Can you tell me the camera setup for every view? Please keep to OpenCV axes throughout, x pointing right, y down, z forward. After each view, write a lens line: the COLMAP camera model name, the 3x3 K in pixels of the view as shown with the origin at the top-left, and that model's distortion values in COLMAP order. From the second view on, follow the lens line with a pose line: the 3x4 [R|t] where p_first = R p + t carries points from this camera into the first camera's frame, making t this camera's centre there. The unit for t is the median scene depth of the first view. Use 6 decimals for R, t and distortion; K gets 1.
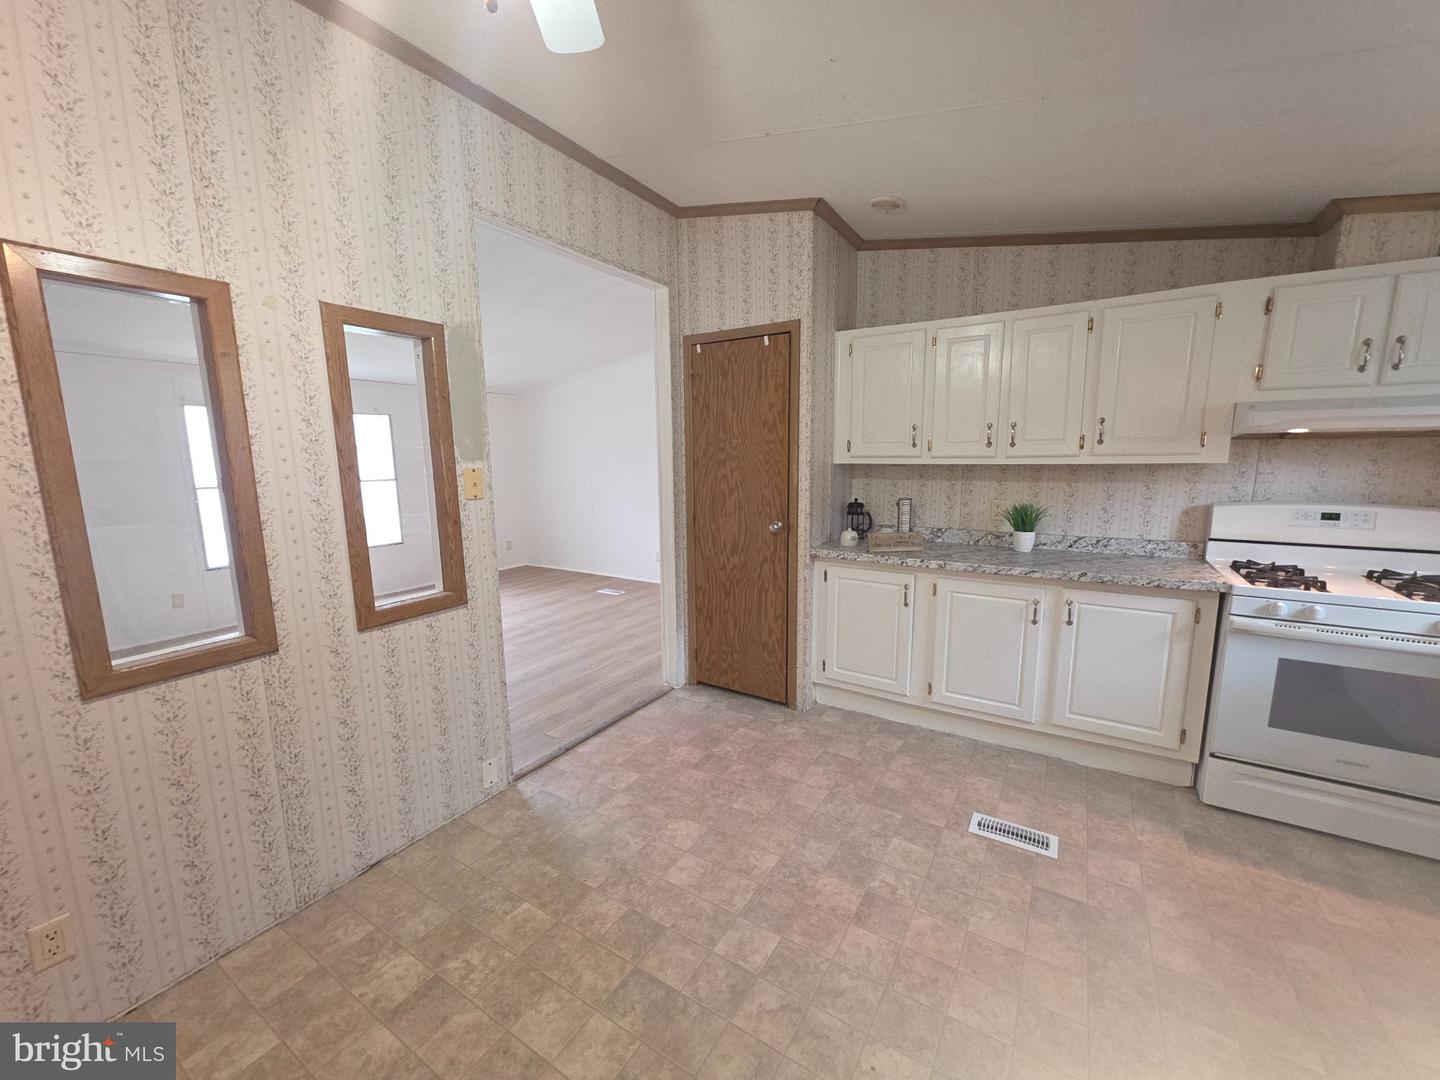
lens RADIAL K [[573.1, 0, 721.9], [0, 573.1, 543.4], [0, 0, 1]] dist [0.002650, -0.000558]
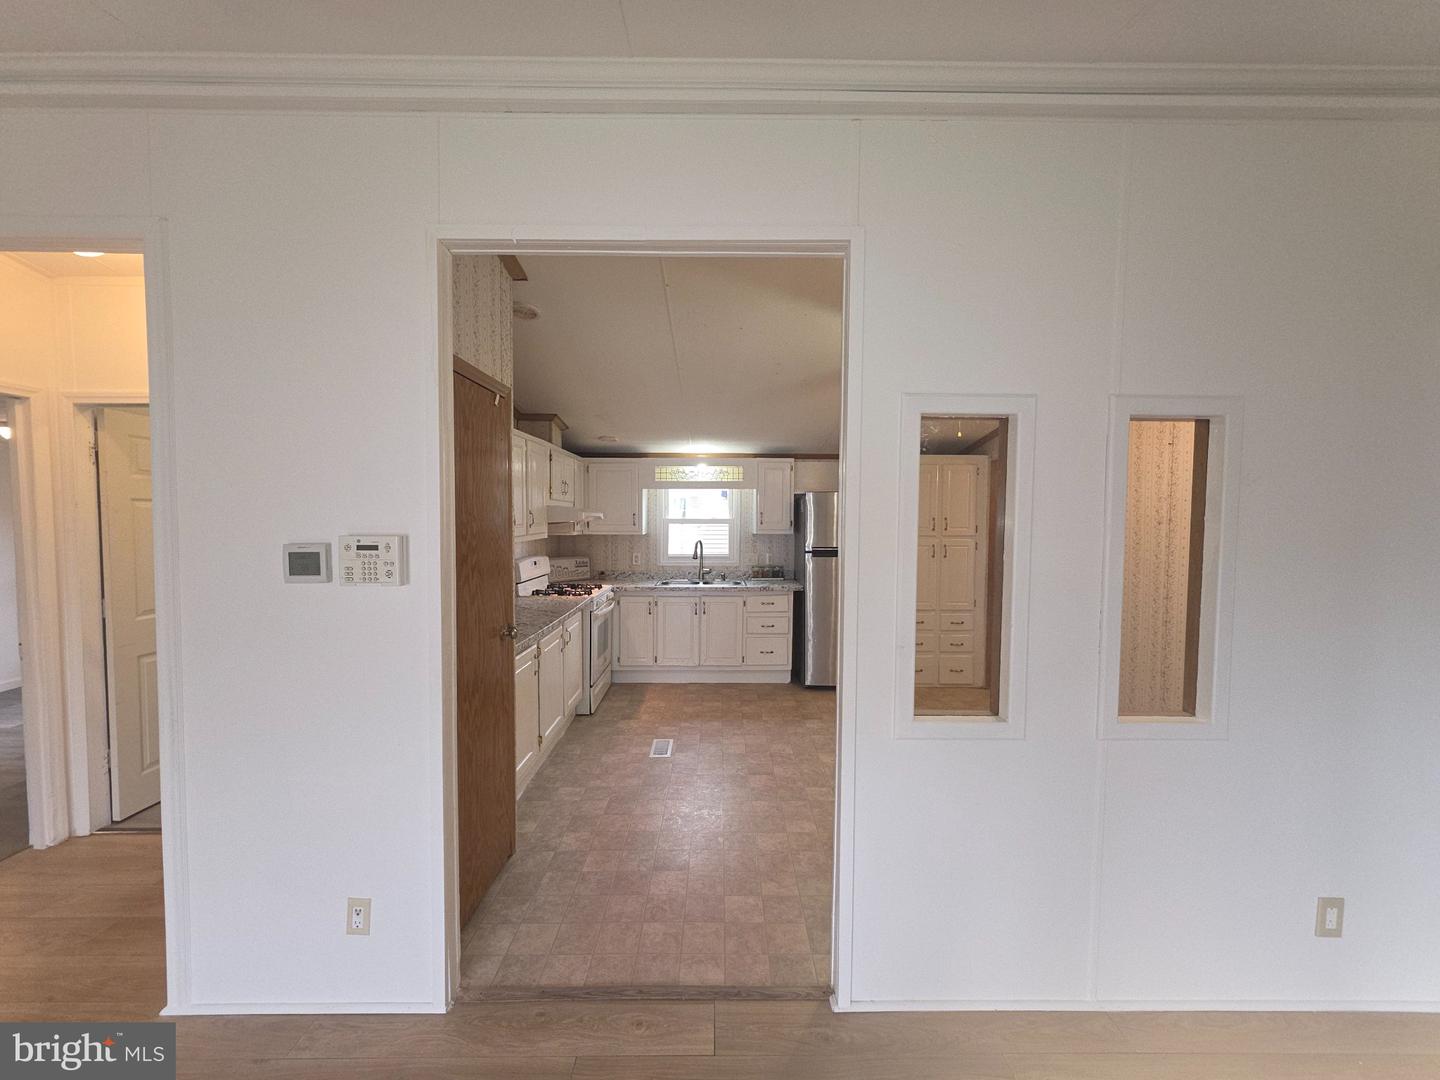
lens RADIAL K [[573.1, 0, 721.5], [0, 573.1, 545.1], [0, 0, 1]] dist [0.002650, -0.000558]
pose [[-0.534263, -0.034600, 0.844610, -0.843481], [0.131784, 0.983536, 0.123652, -0.238503], [-0.834982, 0.177369, -0.520908, 1.324561]]
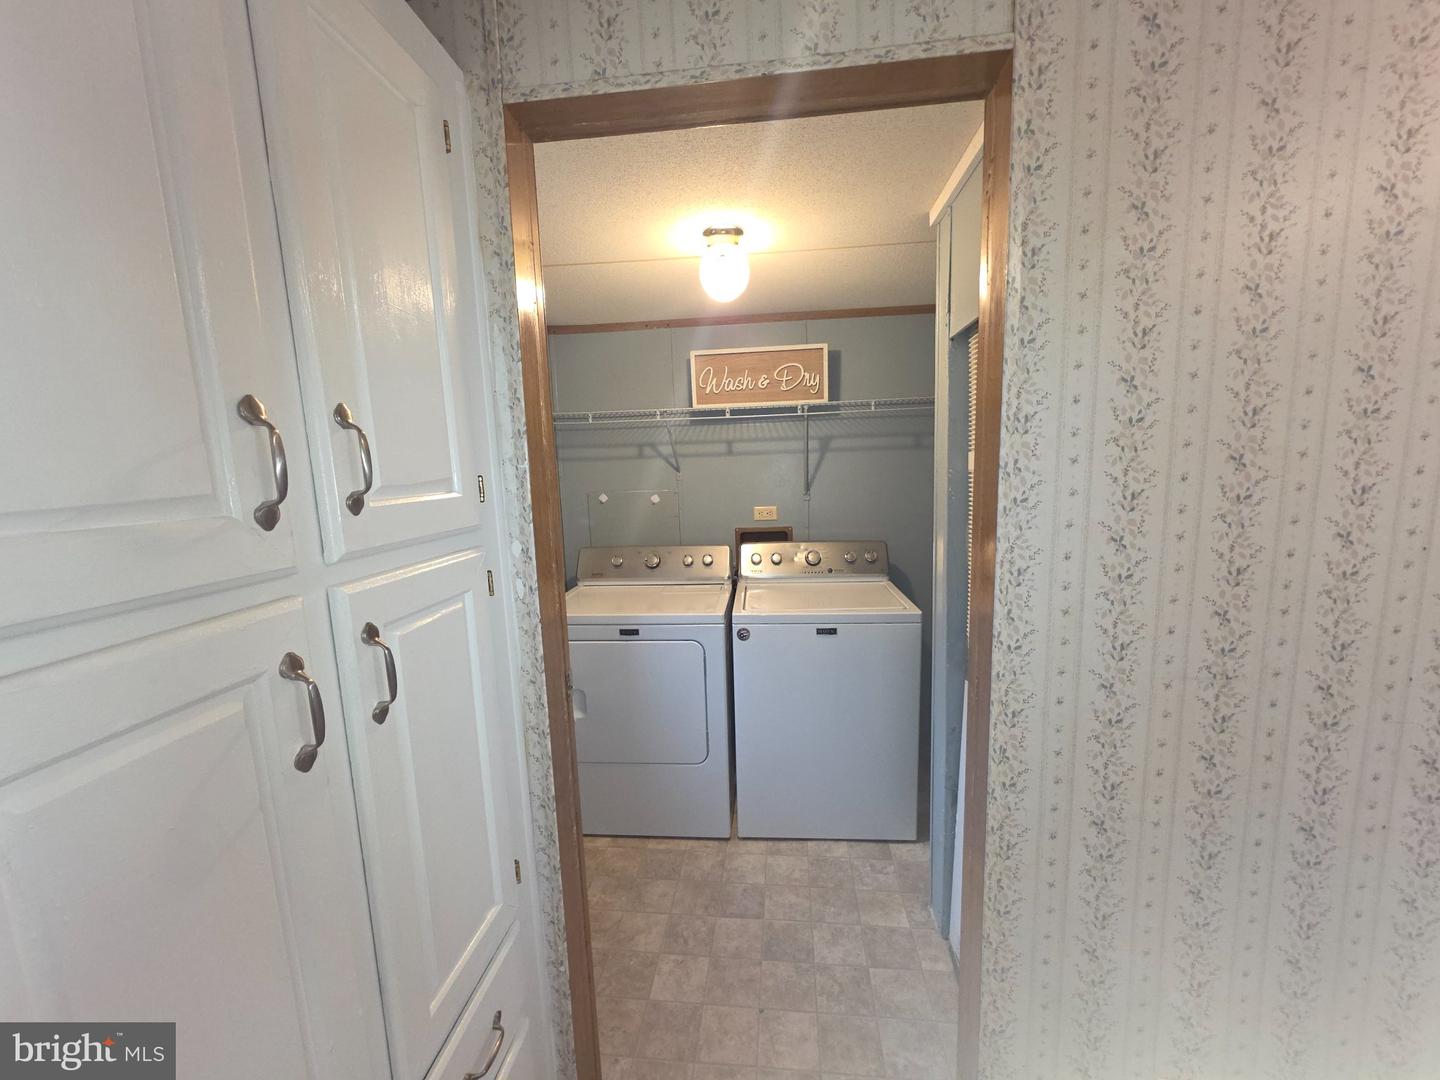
lens RADIAL K [[573.1, 0, 720.1], [0, 573.1, 543.8], [0, 0, 1]] dist [0.002650, -0.000558]
pose [[-0.899901, 0.096582, -0.425264, 0.334348], [-0.029782, 0.959279, 0.280885, -0.011050], [0.435075, 0.265434, -0.860380, -0.025296]]
